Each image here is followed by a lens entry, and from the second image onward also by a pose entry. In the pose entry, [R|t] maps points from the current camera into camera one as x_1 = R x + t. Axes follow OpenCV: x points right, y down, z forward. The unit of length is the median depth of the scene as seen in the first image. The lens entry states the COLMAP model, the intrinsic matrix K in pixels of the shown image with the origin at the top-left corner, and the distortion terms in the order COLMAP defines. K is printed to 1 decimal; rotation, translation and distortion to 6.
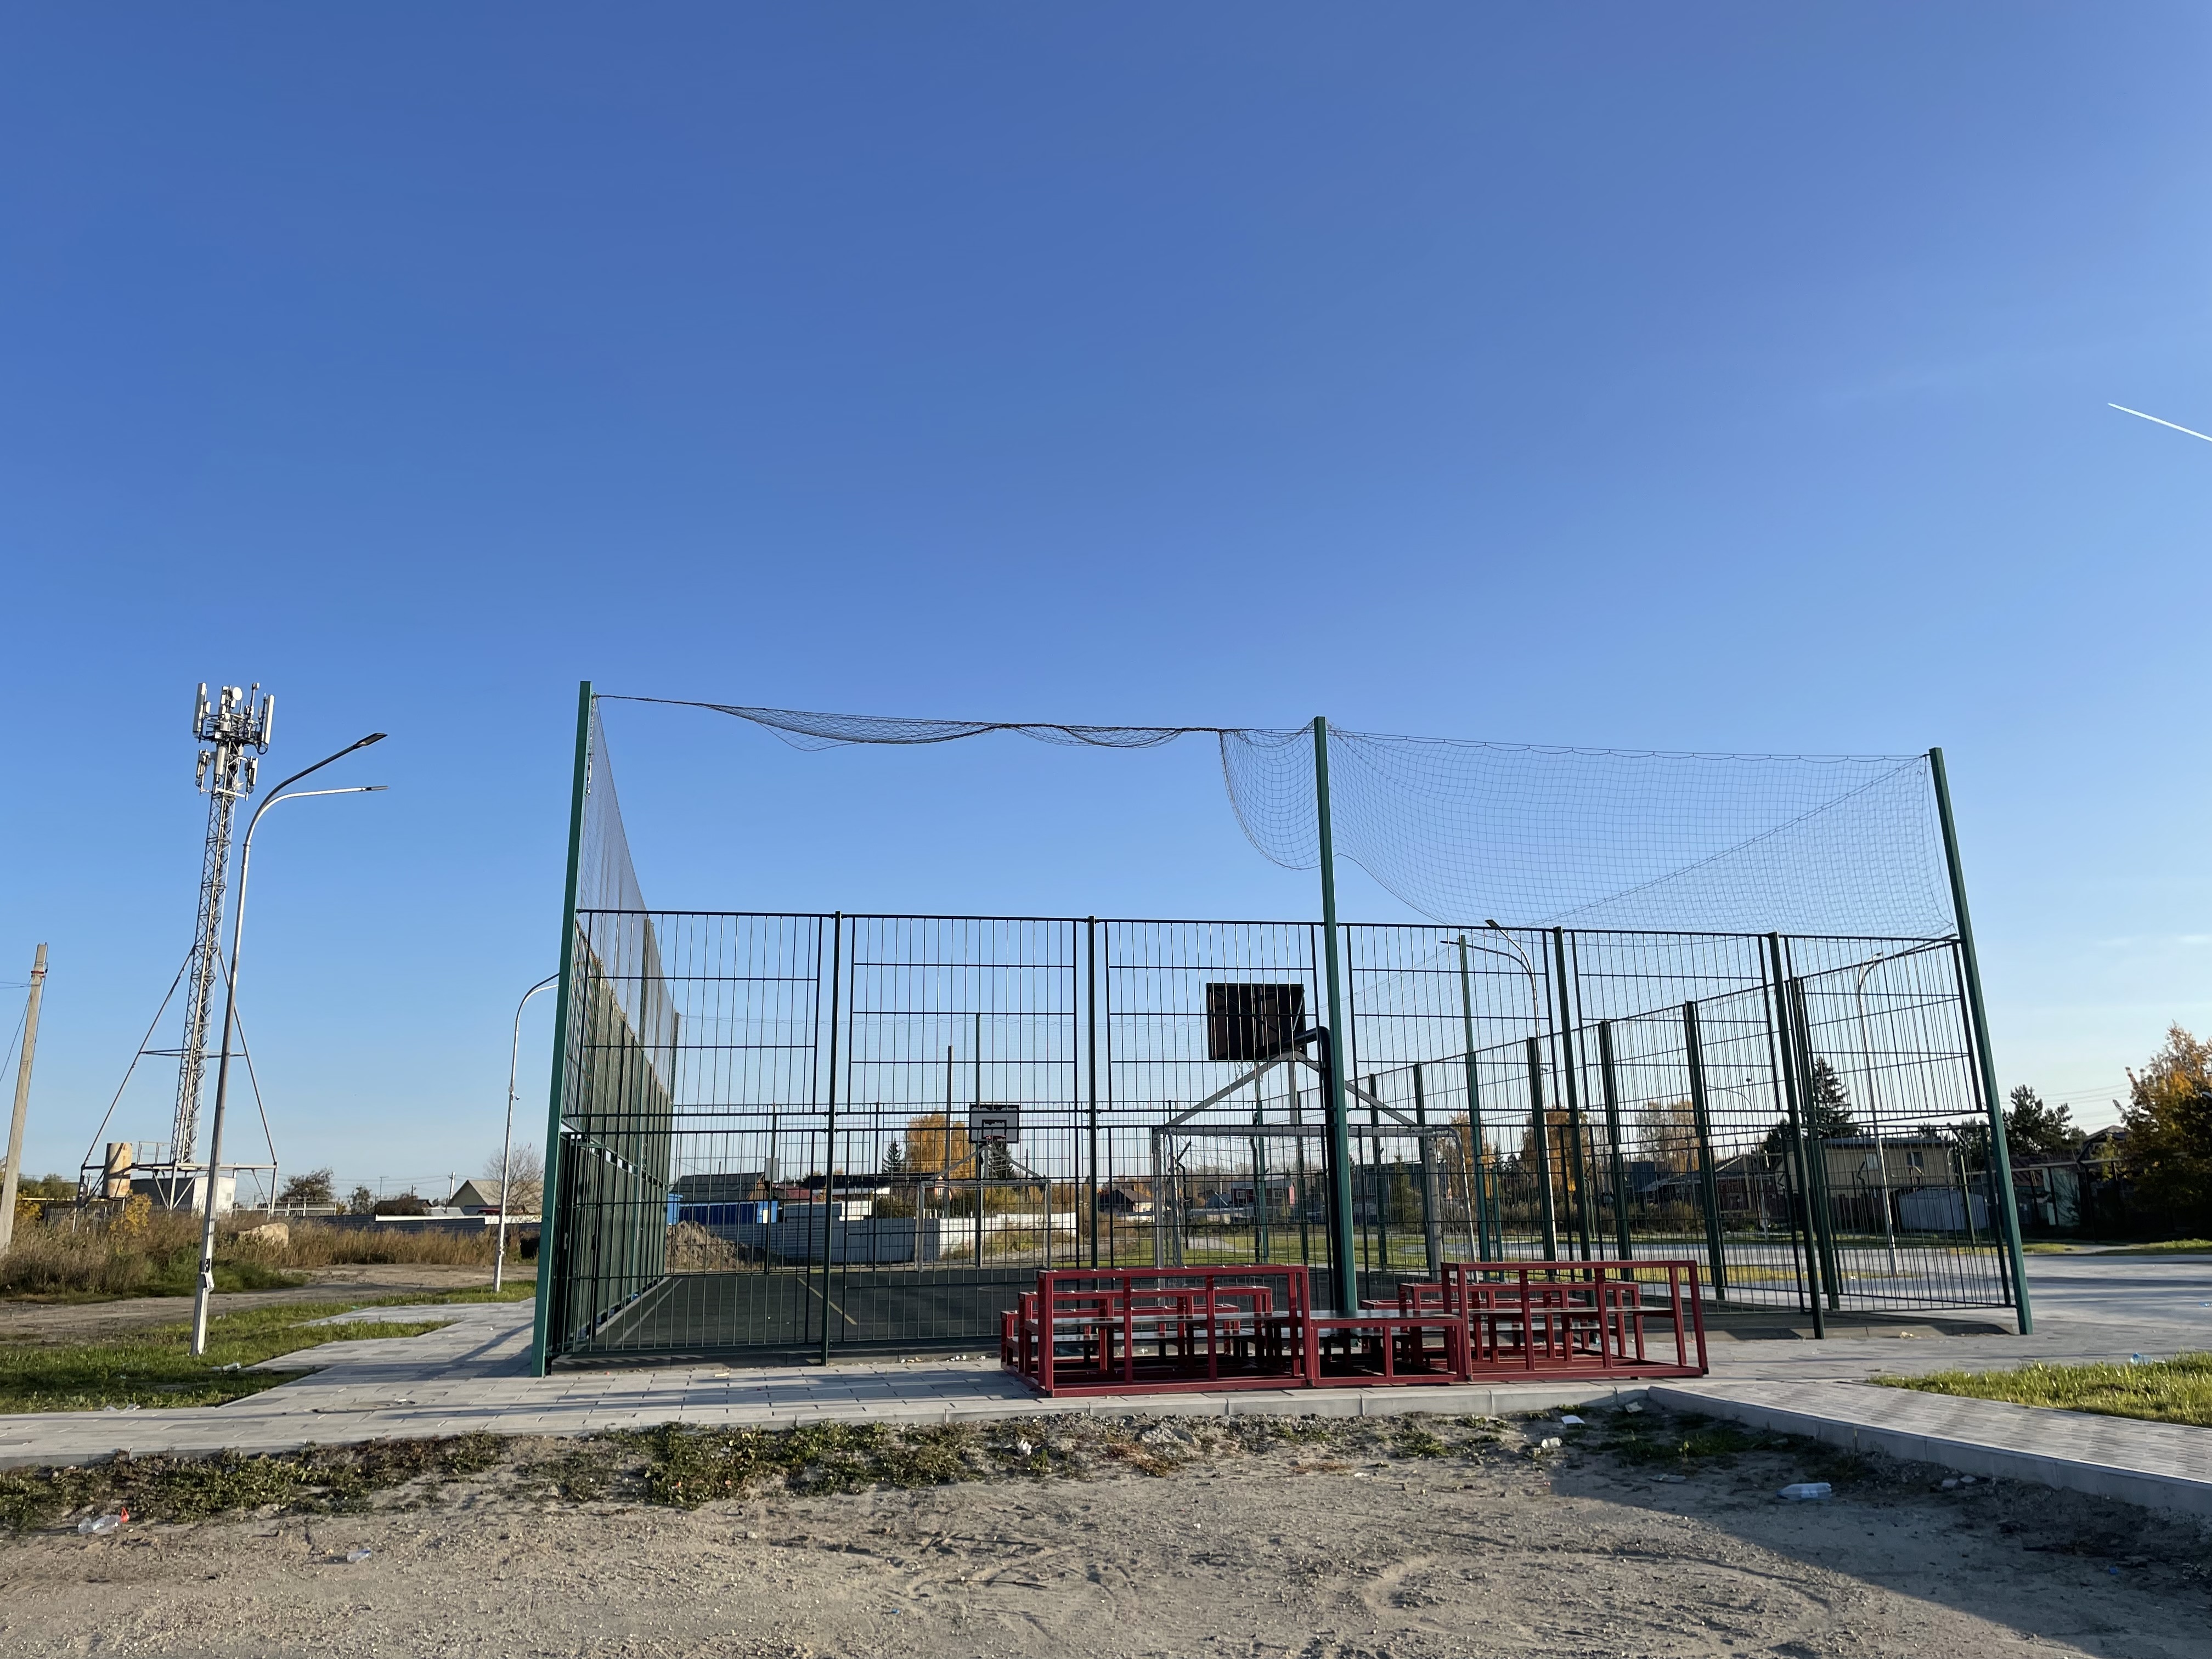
lens RADIAL K [[1681.8, 0, 1114.8], [0, 1681.8, 821.2], [0, 0, 1]] dist [0.110099, -0.127890]
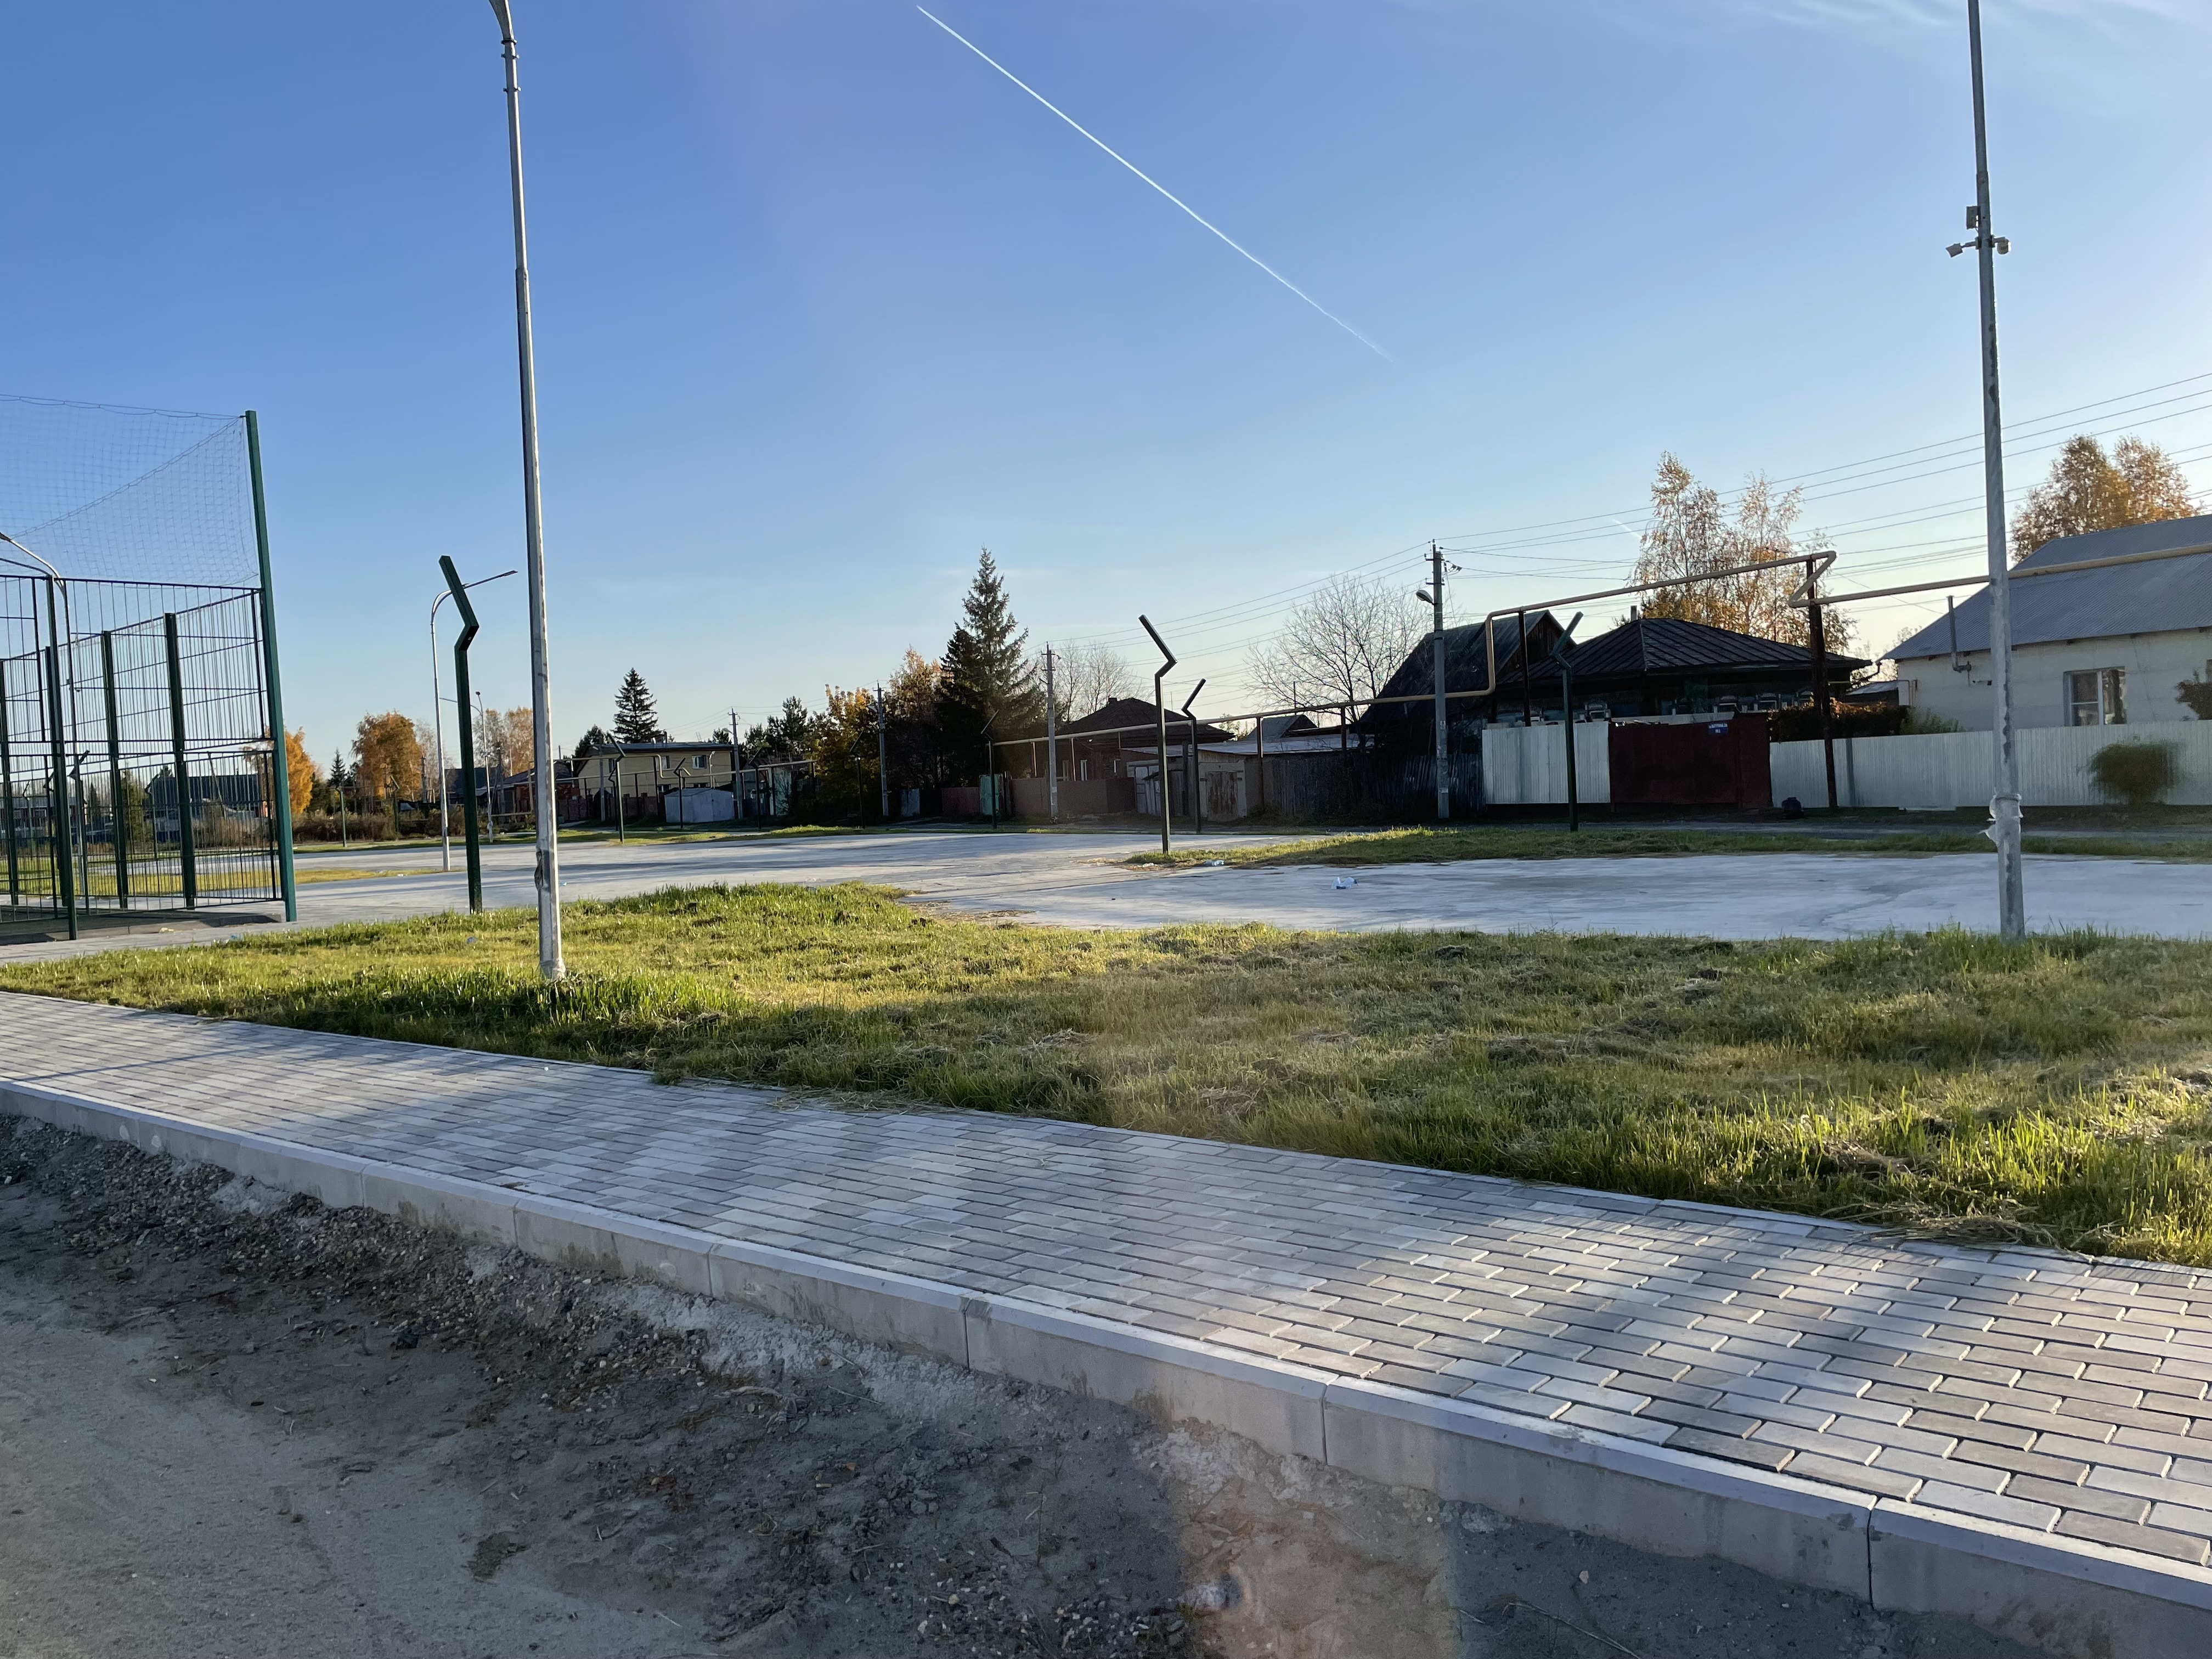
lens RADIAL K [[1681.8, 0, 1114.8], [0, 1681.8, 821.2], [0, 0, 1]] dist [0.110099, -0.127890]
pose [[0.808157, -0.035033, 0.587924, 0.403776], [-0.099855, 0.975628, 0.195396, -0.084236], [-0.580441, -0.216617, 0.784962, -0.350523]]
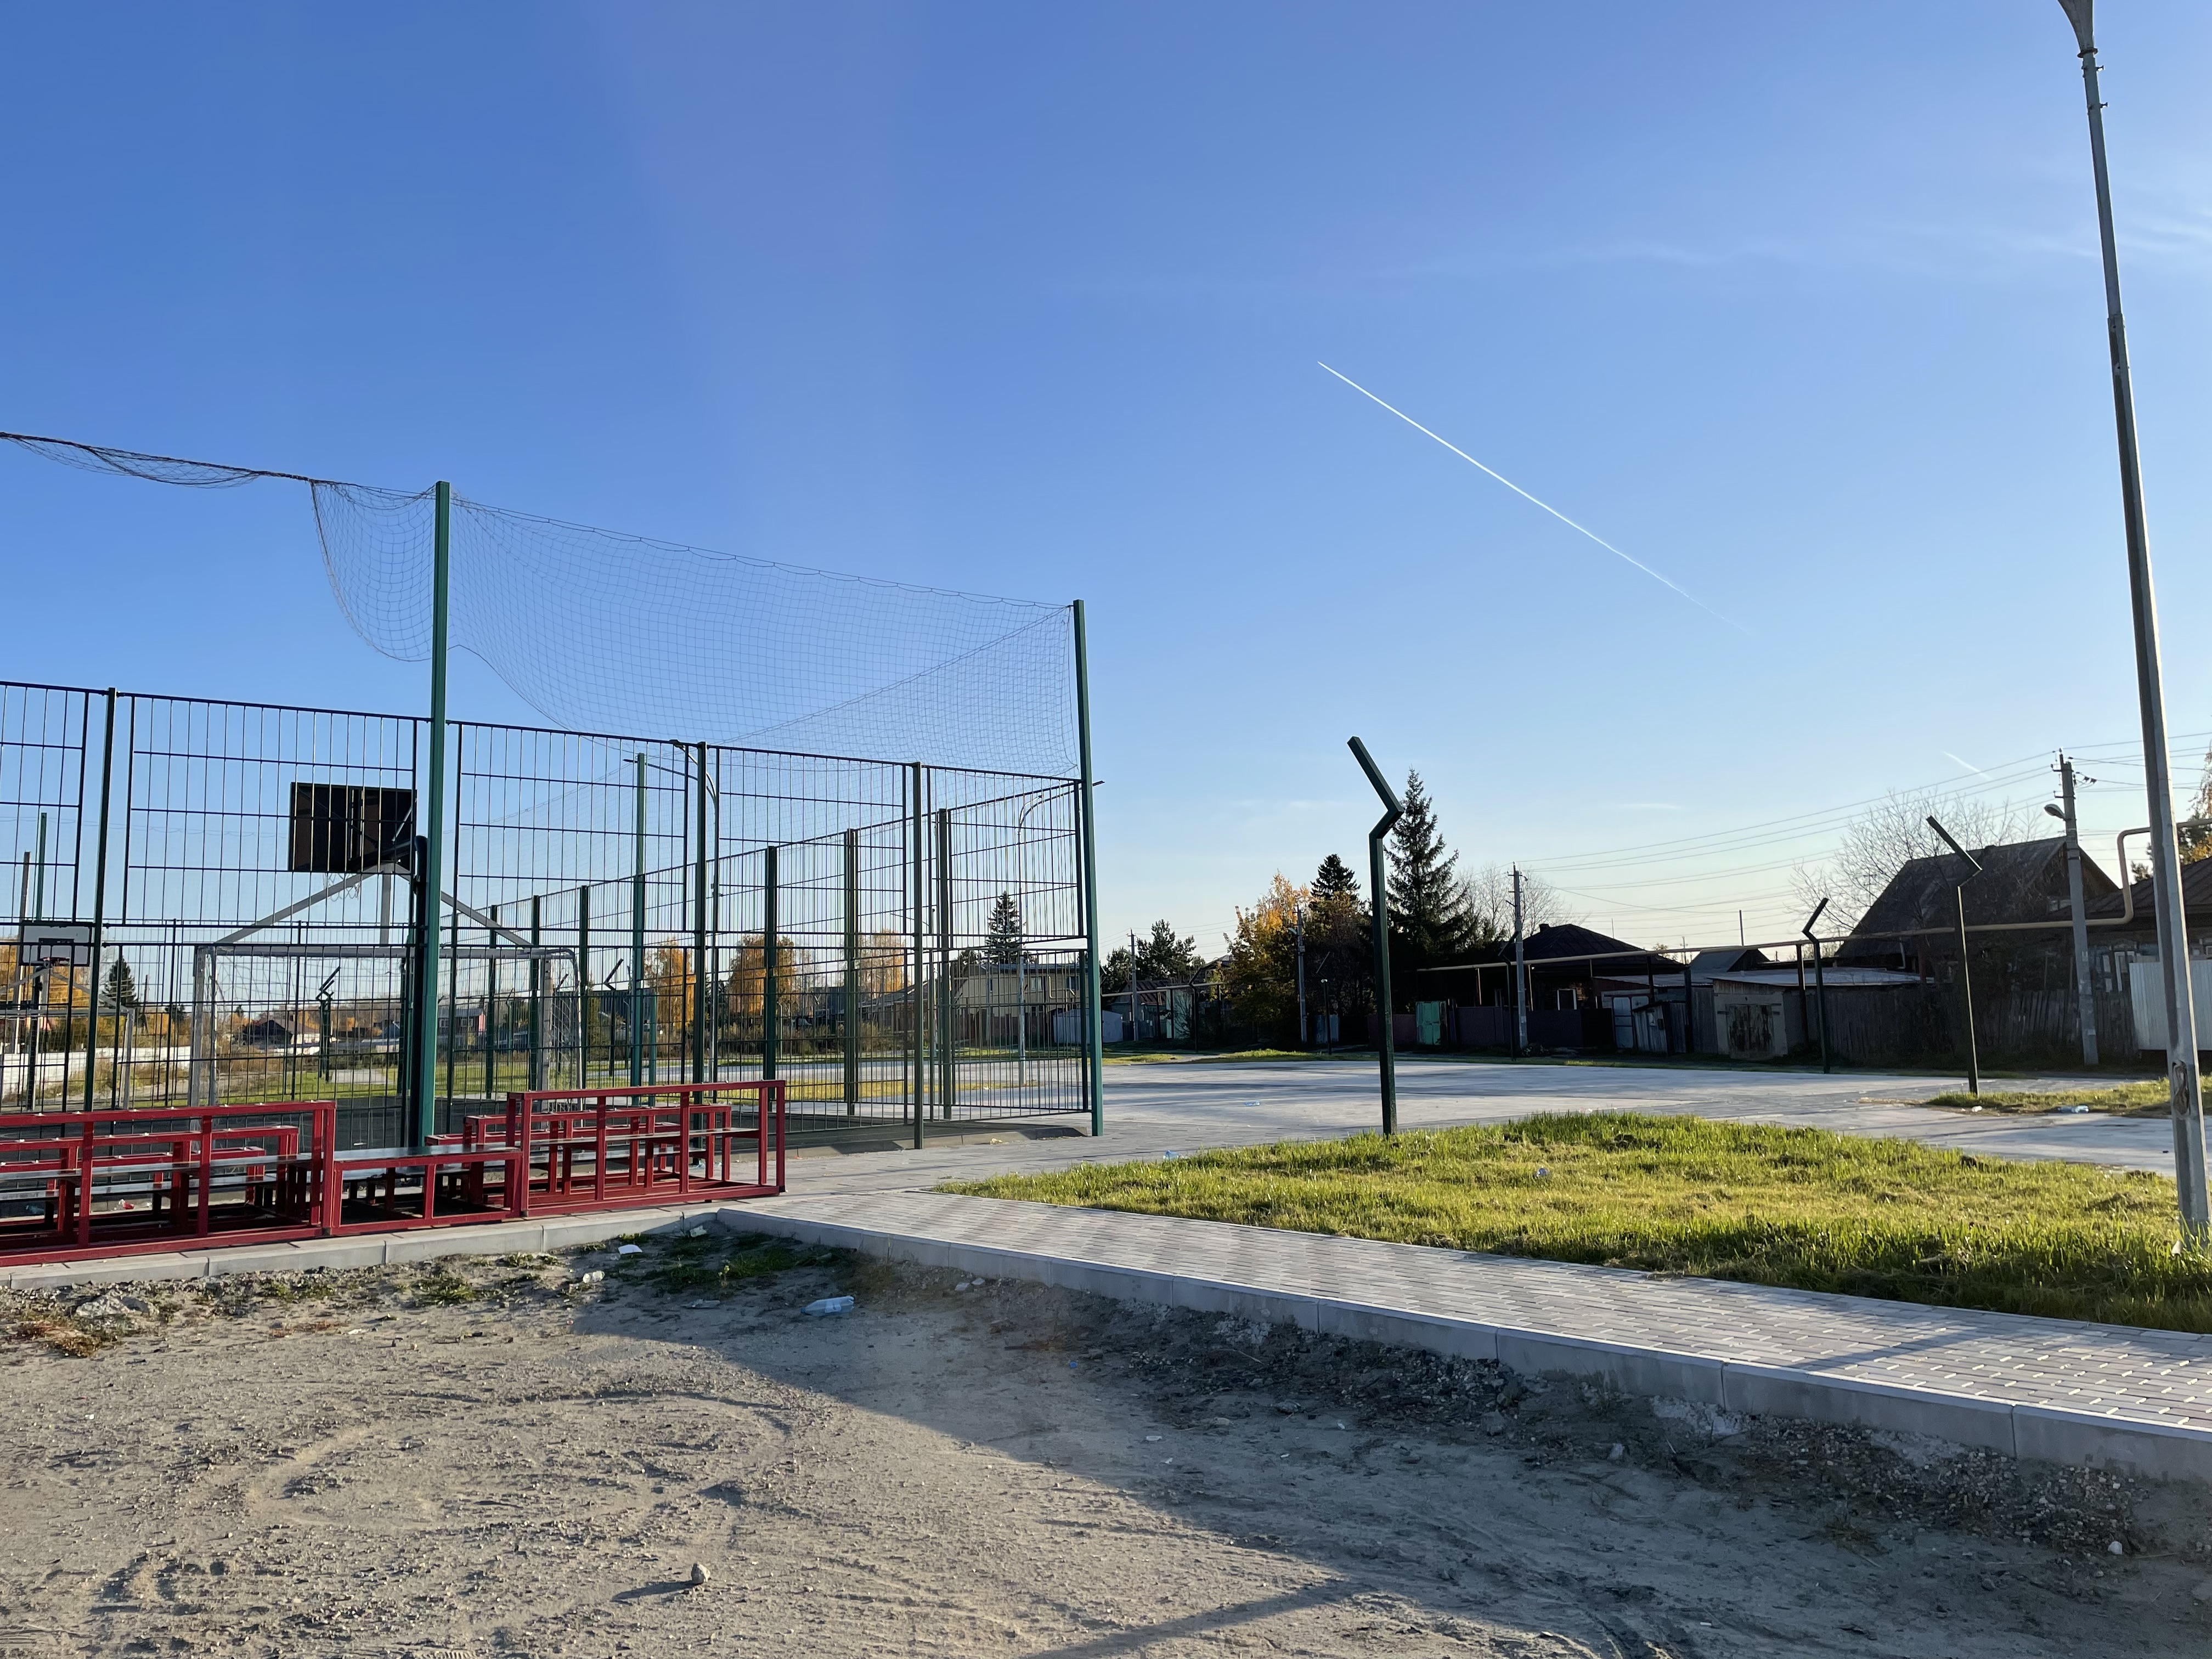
lens RADIAL K [[1681.8, 0, 1114.8], [0, 1681.8, 821.2], [0, 0, 1]] dist [0.110099, -0.127890]
pose [[0.900085, 0.048176, 0.433043, 0.081270], [-0.091216, 0.992680, 0.079157, 0.013706], [-0.426060, -0.110749, 0.897891, 0.057155]]
